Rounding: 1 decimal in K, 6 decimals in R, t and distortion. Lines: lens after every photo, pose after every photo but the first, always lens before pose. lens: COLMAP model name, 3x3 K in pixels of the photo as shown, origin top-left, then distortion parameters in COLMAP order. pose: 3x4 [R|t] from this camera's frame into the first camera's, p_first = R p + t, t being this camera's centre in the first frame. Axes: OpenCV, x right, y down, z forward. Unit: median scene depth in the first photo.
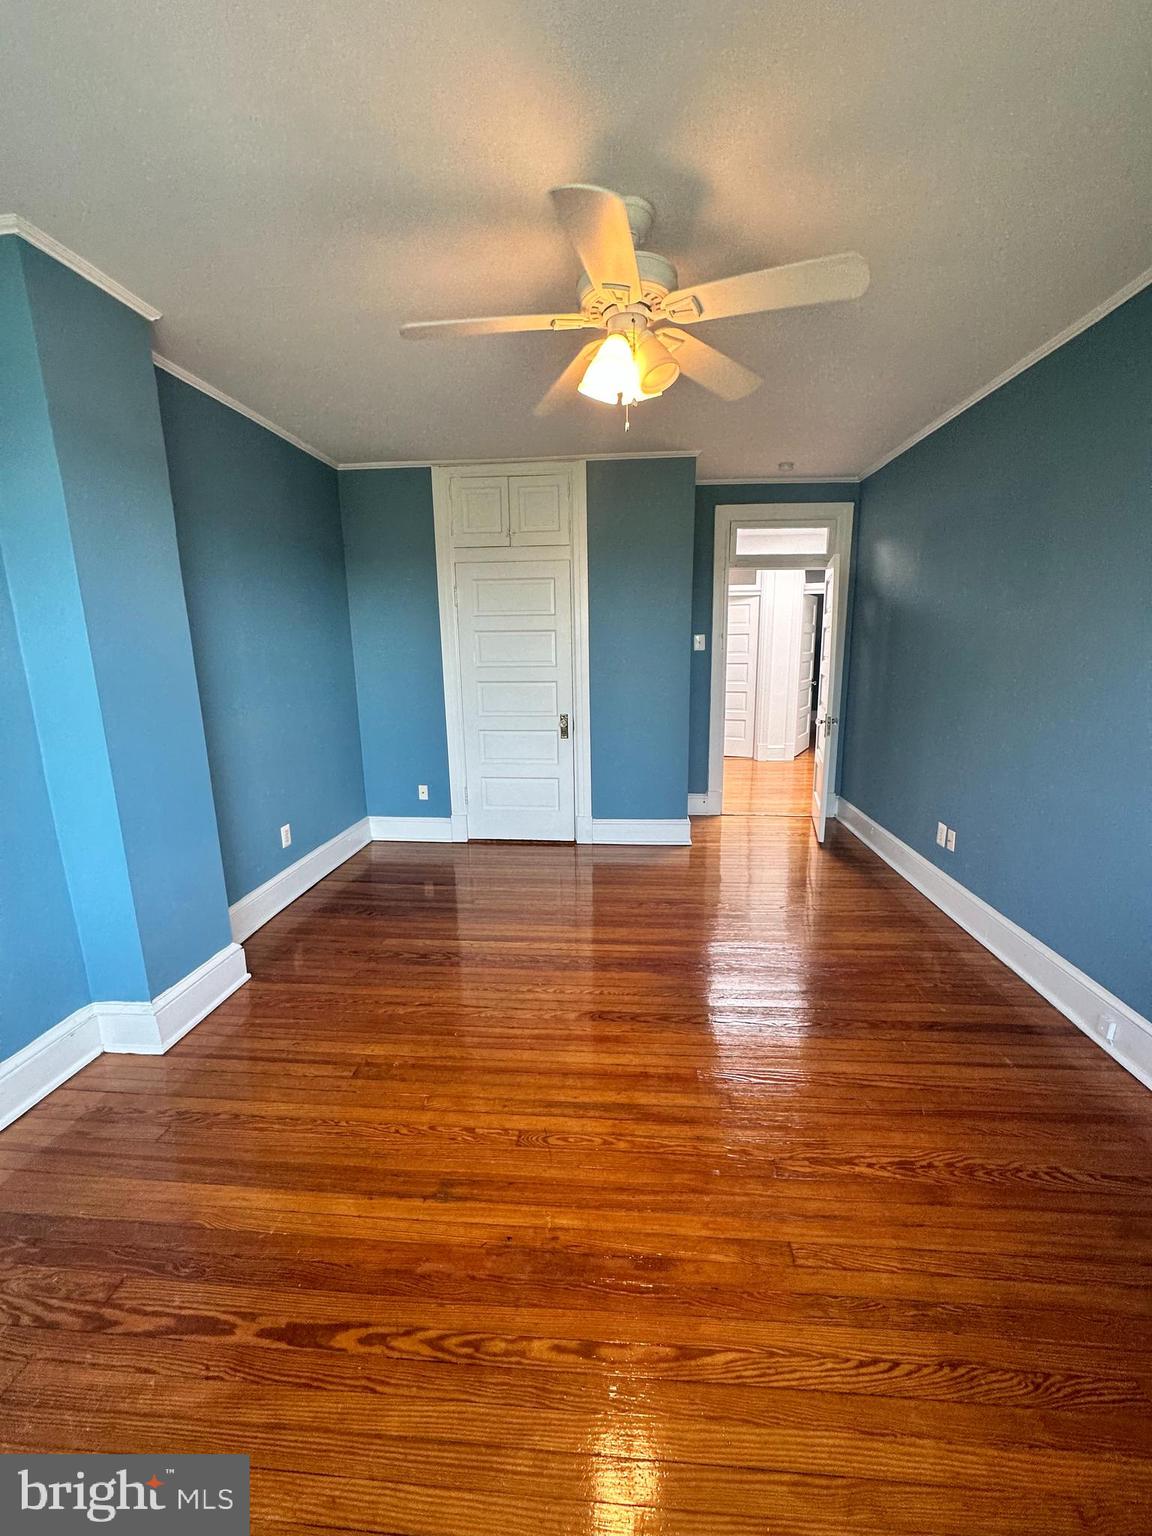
lens RADIAL K [[619.2, 0, 575.4], [0, 619.2, 769.3], [0, 0, 1]] dist [-0.000381, 0.000022]
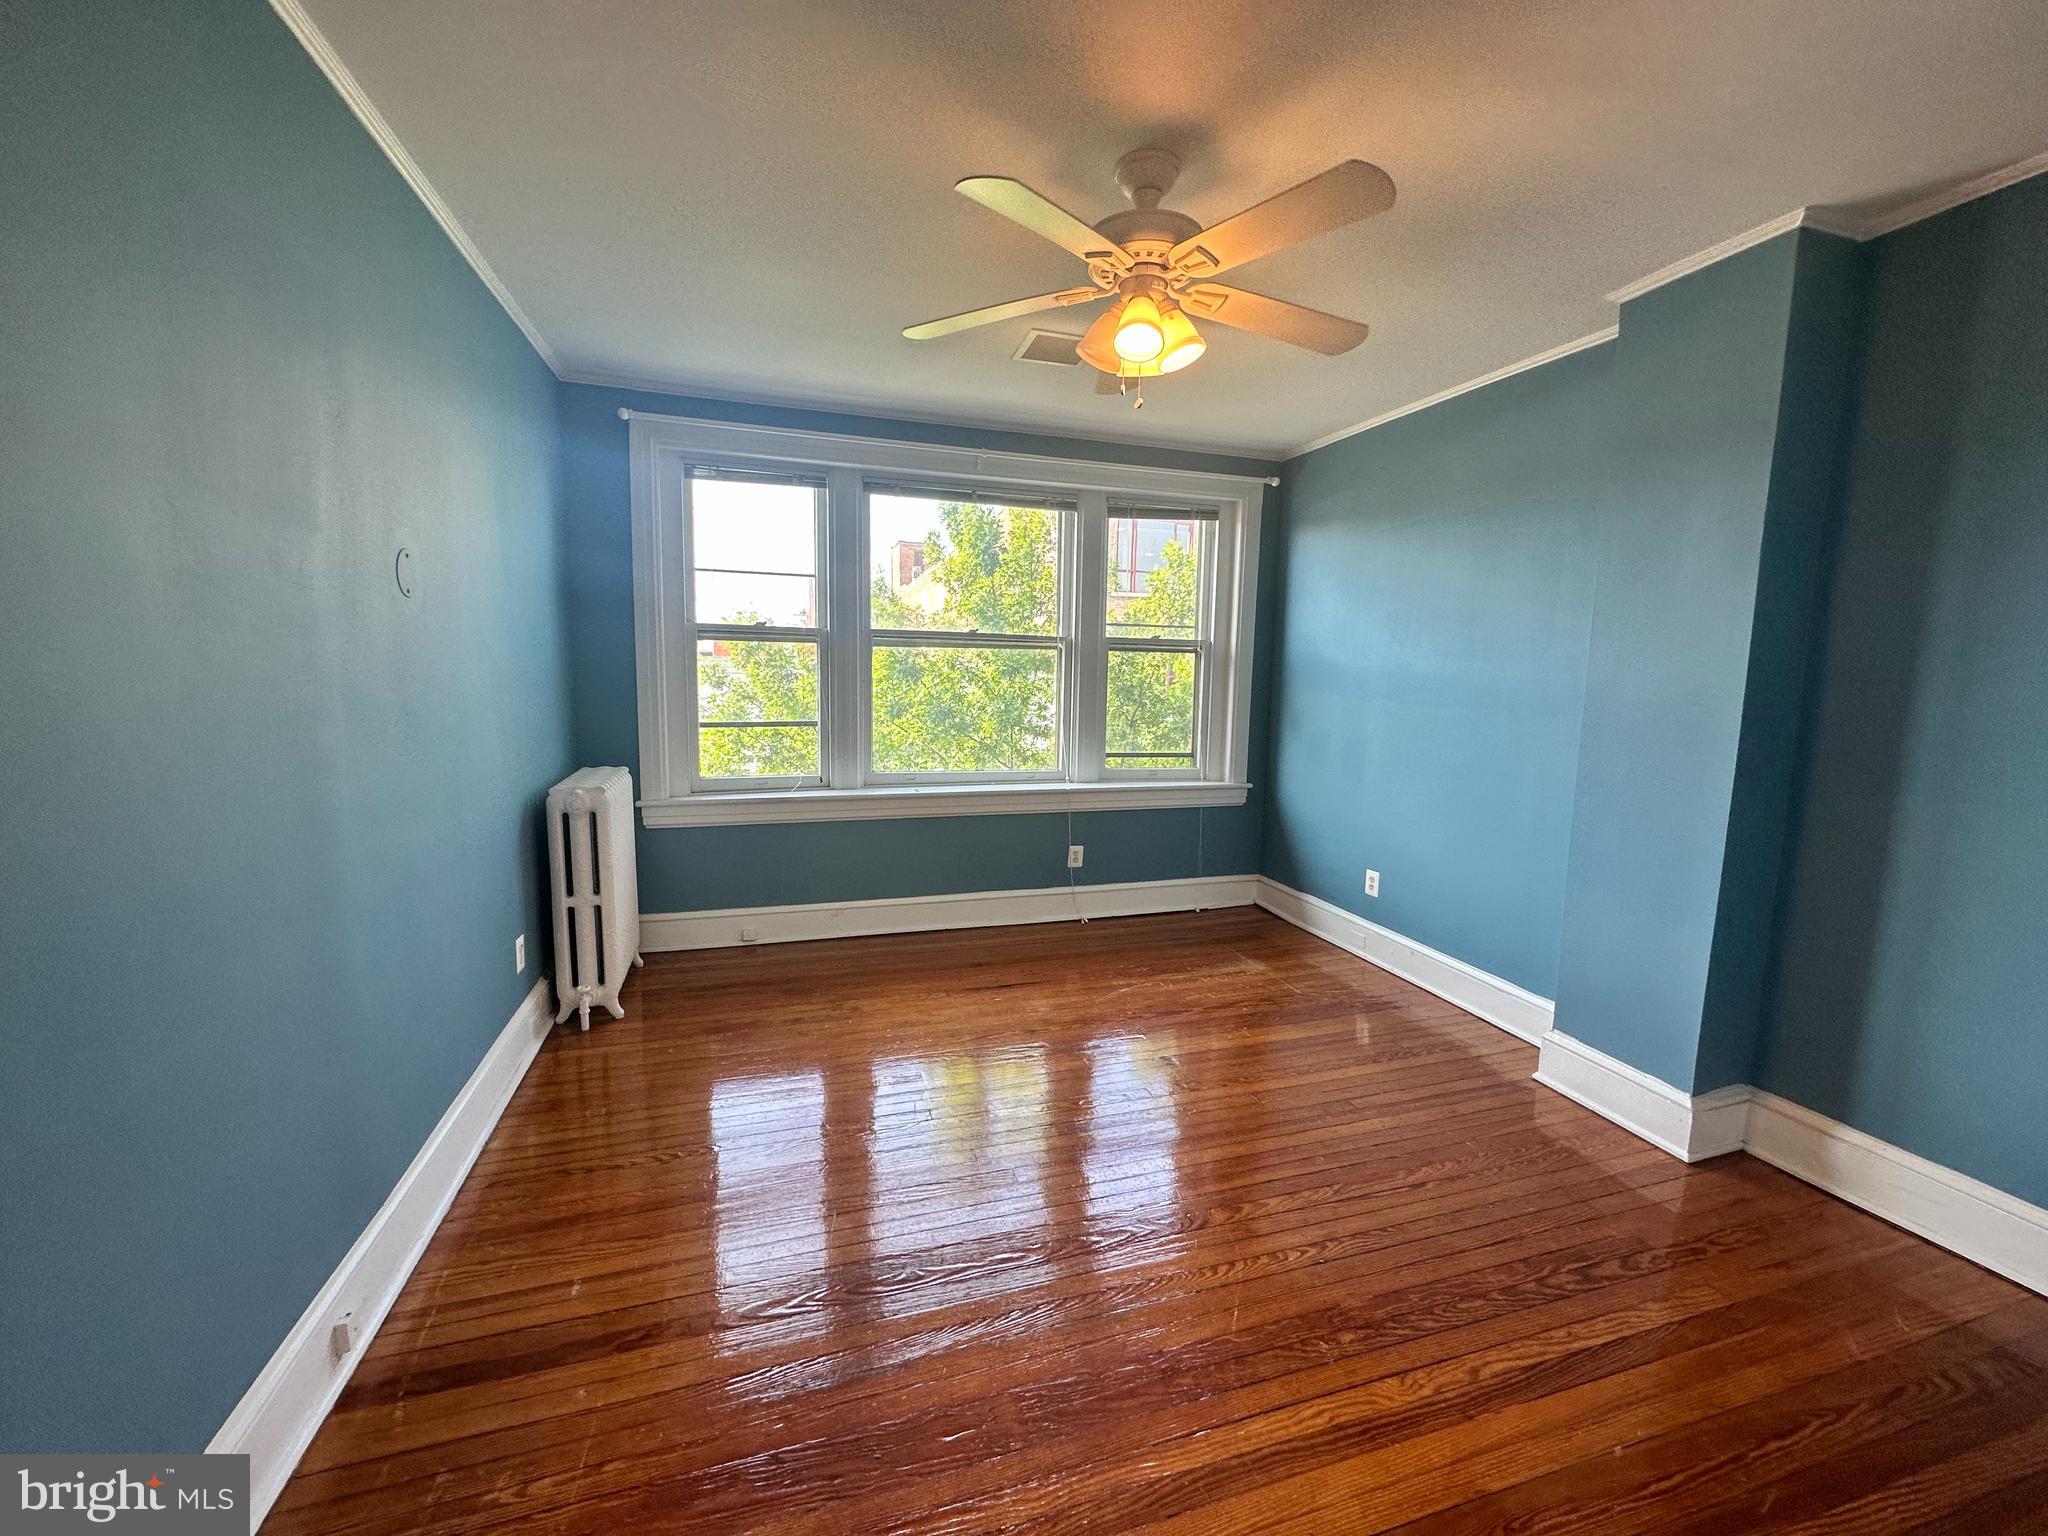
lens RADIAL K [[825.6, 0, 1027.4], [0, 825.6, 767.9], [0, 0, 1]] dist [-0.000381, 0.000022]
pose [[-0.926733, 0.039855, -0.373600, 0.554923], [-0.083309, 0.947809, 0.307763, -0.347759], [0.366367, 0.316338, -0.875046, 1.743020]]
